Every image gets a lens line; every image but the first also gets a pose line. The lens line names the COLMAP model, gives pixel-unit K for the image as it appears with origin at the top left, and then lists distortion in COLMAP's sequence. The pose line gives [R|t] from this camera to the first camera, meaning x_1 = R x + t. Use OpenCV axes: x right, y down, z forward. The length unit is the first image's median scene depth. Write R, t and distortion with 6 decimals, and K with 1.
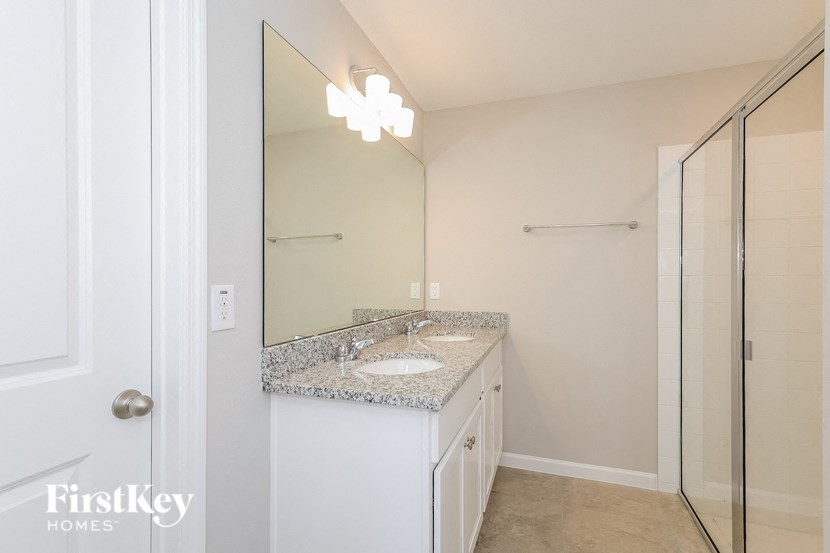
lens RADIAL K [[395.2, 0, 409.2], [0, 395.2, 281.3], [0, 0, 1]] dist [0.017902, -0.000031]
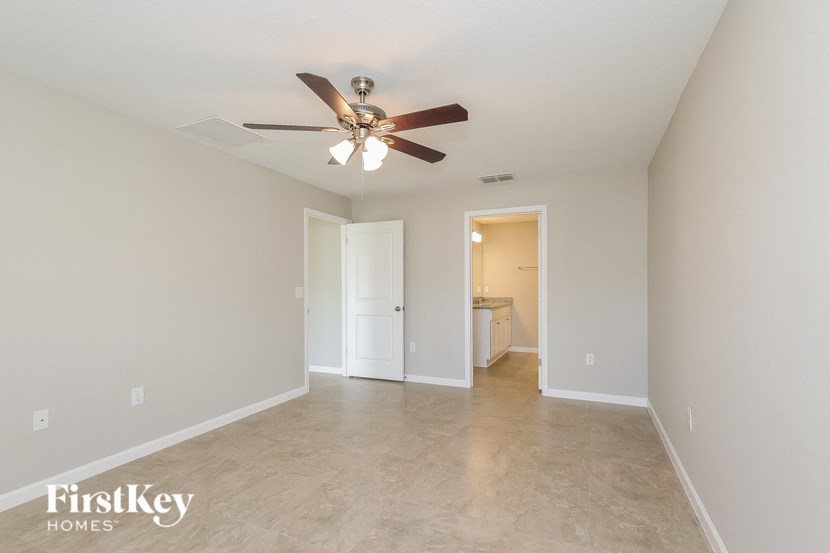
lens RADIAL K [[395.2, 0, 409.2], [0, 395.2, 281.3], [0, 0, 1]] dist [0.017902, -0.000031]
pose [[0.997978, -0.005832, -0.063296, -0.305897], [0.005398, 0.999961, -0.007027, -0.018616], [0.063335, 0.006672, 0.997970, -1.839699]]
